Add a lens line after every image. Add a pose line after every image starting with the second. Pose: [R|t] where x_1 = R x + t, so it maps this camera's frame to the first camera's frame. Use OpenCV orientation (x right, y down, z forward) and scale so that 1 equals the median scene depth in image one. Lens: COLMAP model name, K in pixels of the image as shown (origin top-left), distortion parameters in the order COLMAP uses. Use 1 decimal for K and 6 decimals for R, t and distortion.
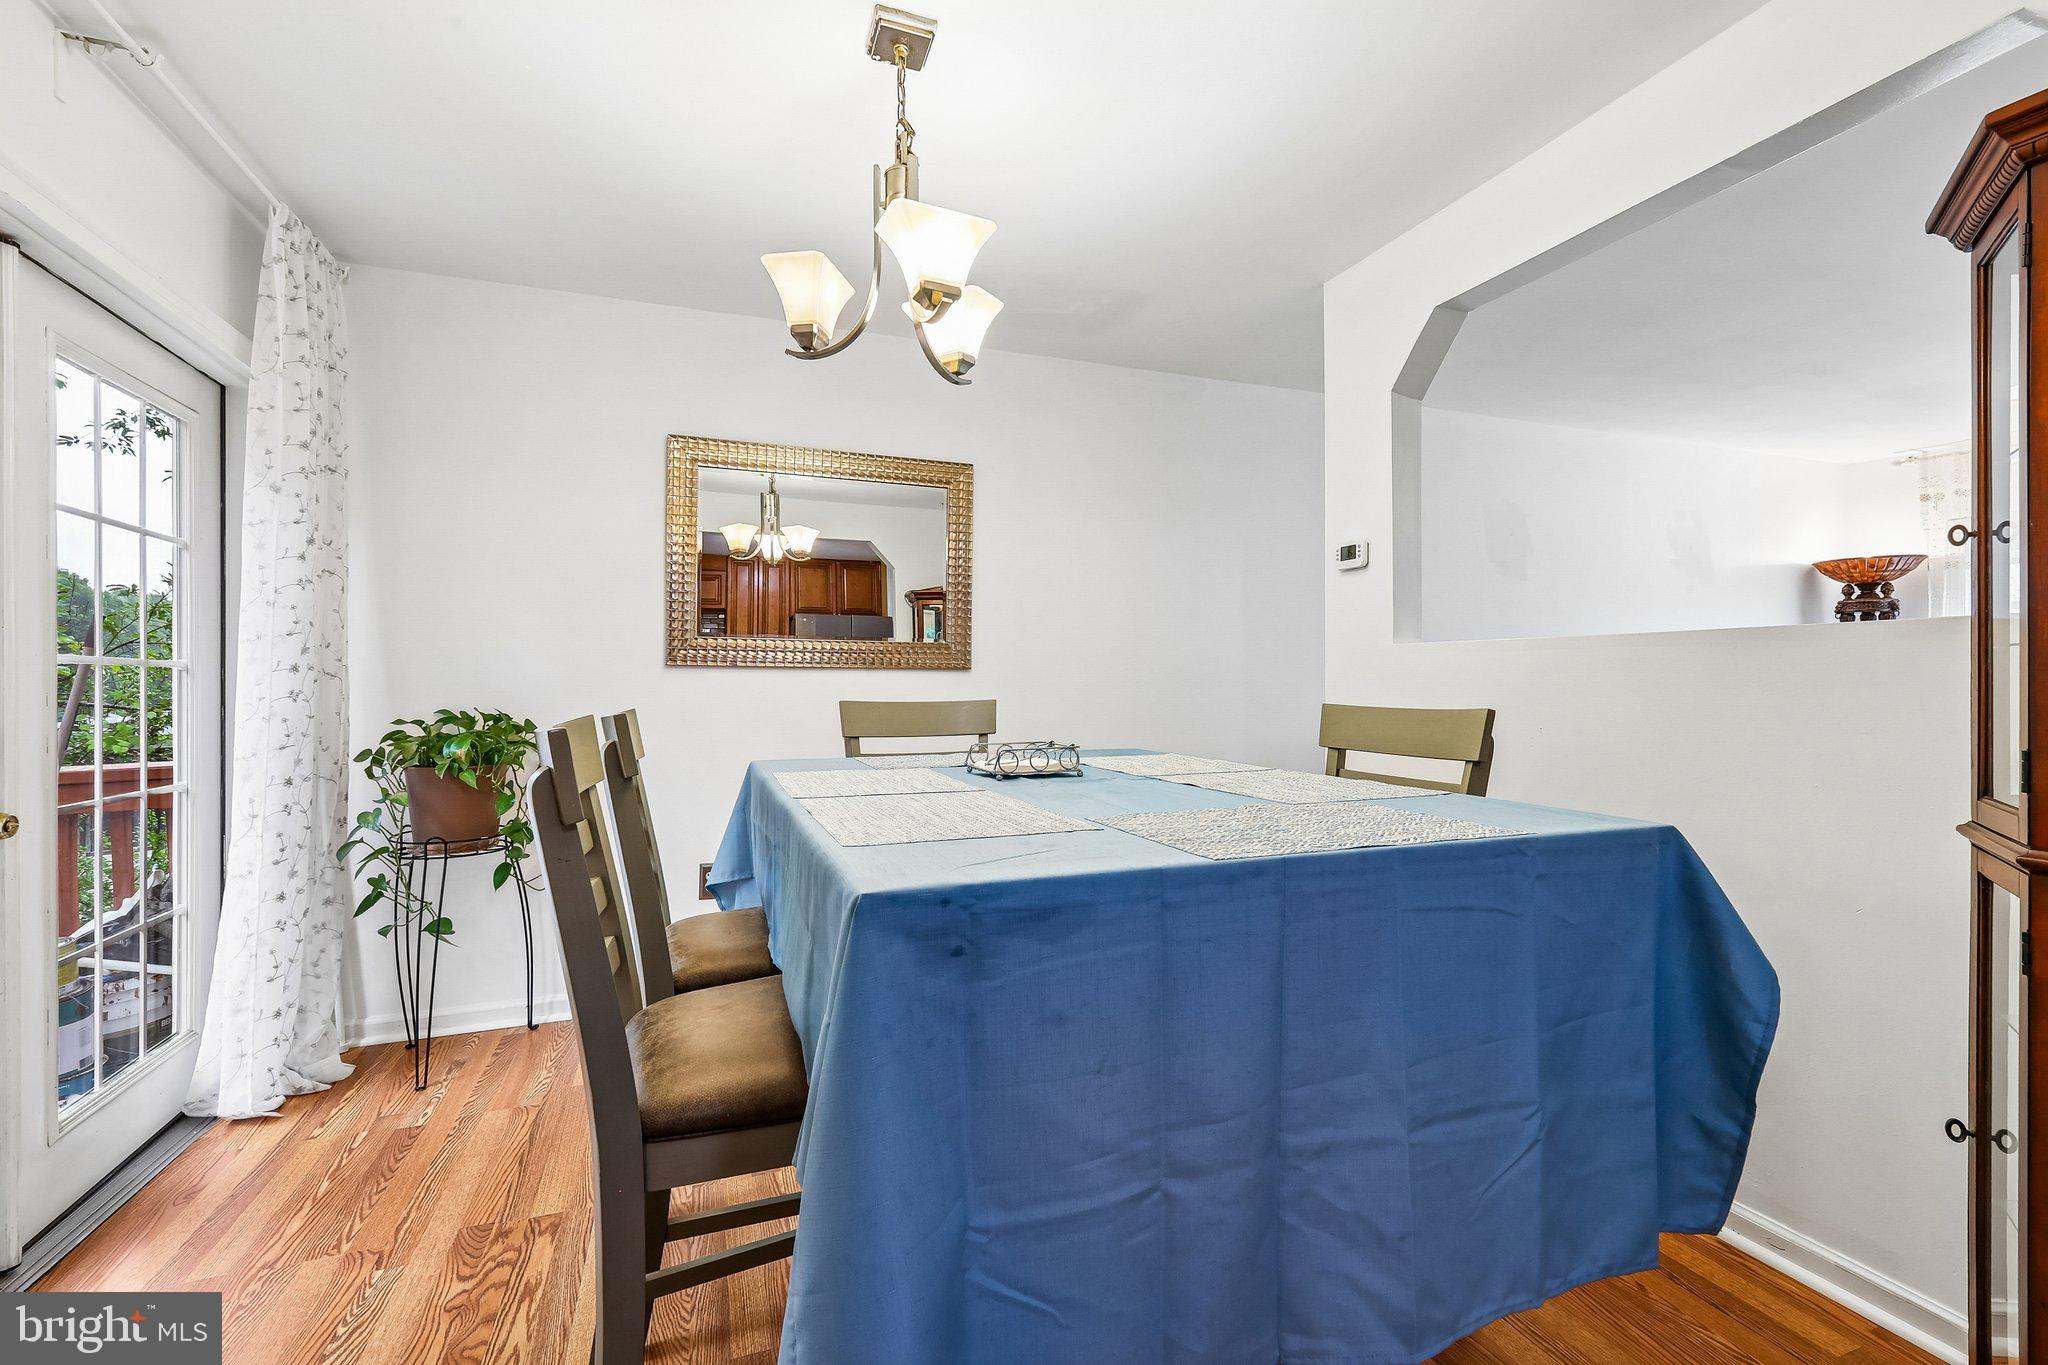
lens RADIAL K [[895.0, 0, 1026.9], [0, 895.0, 686.1], [0, 0, 1]] dist [-0.000277, 0.000393]
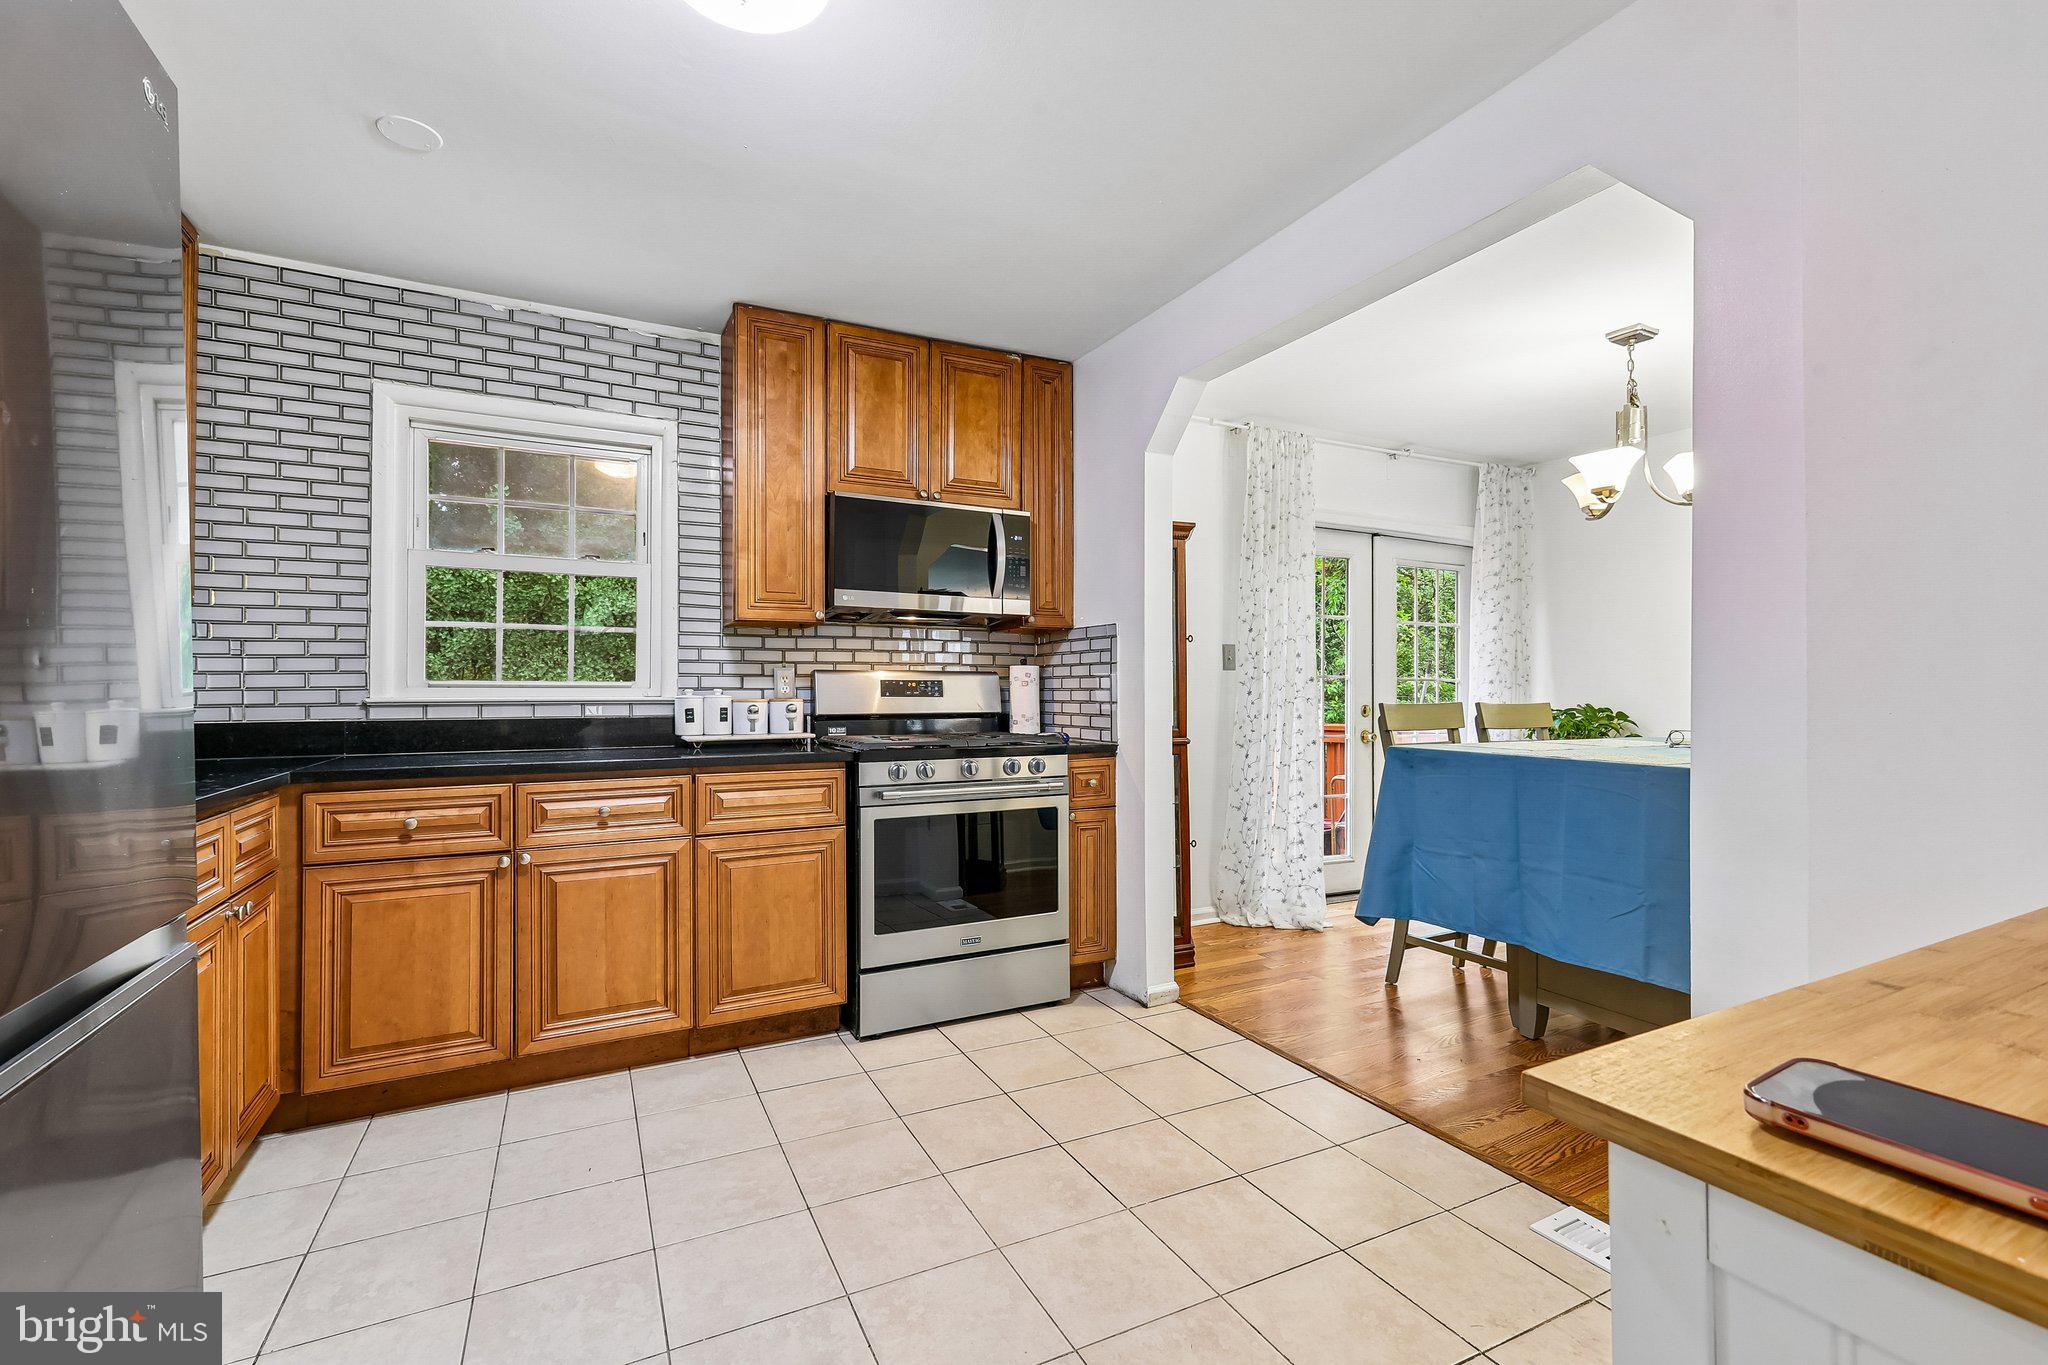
lens RADIAL K [[895.0, 0, 1039.1], [0, 895.0, 689.4], [0, 0, 1]] dist [-0.000277, 0.000393]
pose [[0.129984, -0.000121, -0.991516, 1.137248], [0.003768, 0.999993, 0.000372, -0.007313], [0.991509, -0.003784, 0.129983, -0.325456]]
